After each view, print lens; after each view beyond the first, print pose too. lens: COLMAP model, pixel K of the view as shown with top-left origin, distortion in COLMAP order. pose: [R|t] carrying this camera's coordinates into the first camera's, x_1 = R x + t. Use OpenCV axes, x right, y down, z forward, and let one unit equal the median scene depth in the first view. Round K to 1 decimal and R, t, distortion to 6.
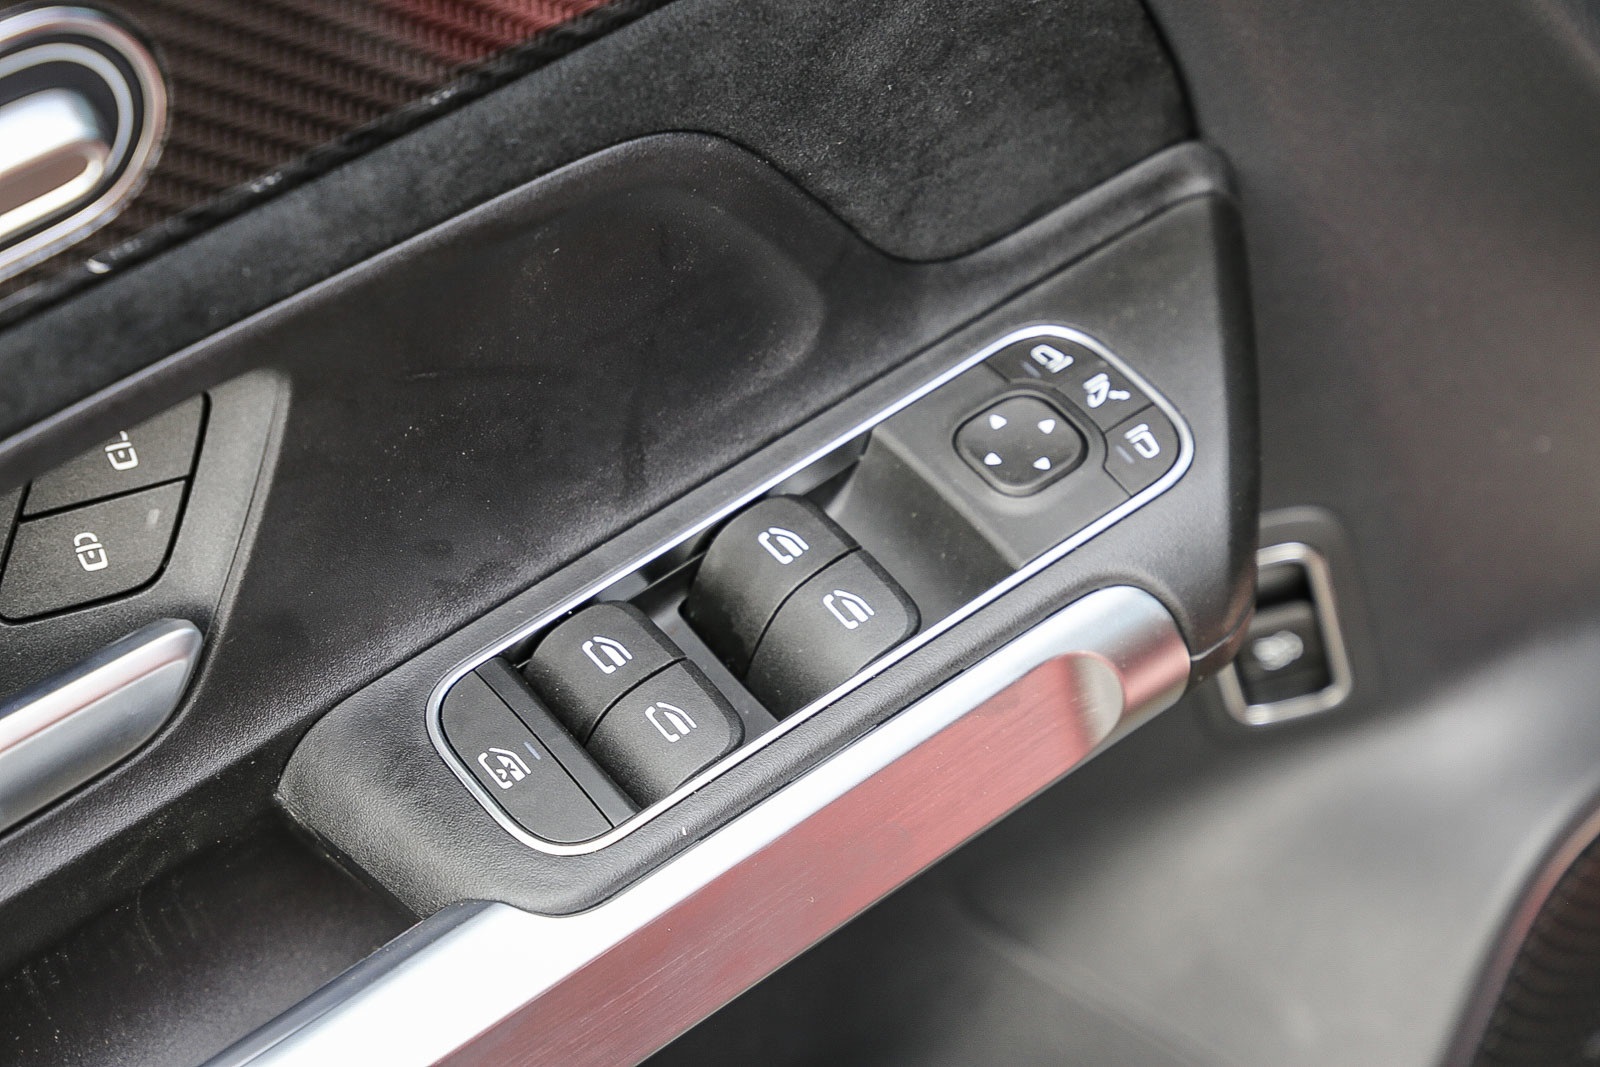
lens RADIAL K [[3374.3, 0, 800.0], [0, 3374.3, 533.5], [0, 0, 1]] dist [0.065238, 0.226354]
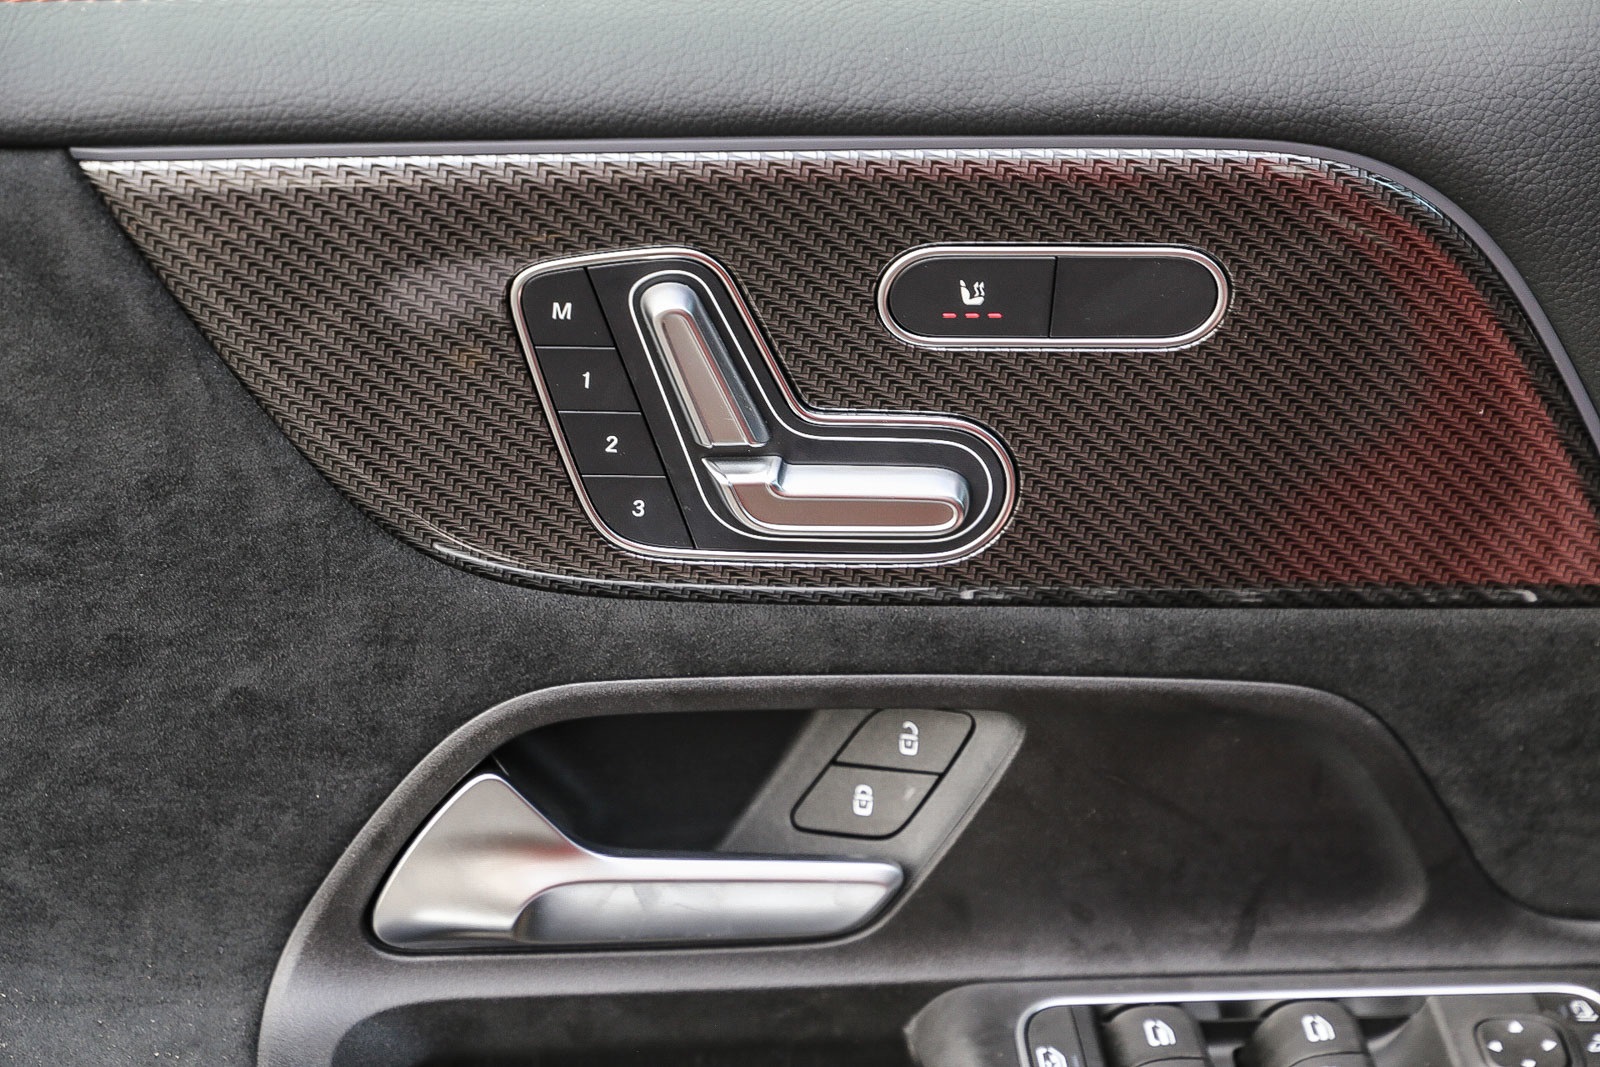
lens RADIAL K [[4432.8, 0, 800.0], [0, 4432.8, 533.5], [0, 0, 1]] dist [0.188397, 0.983069]
pose [[0.855364, 0.363435, -0.369144, 0.419029], [-0.450778, 0.873315, -0.184714, 0.262320], [0.255247, 0.324400, 0.910831, -0.767236]]
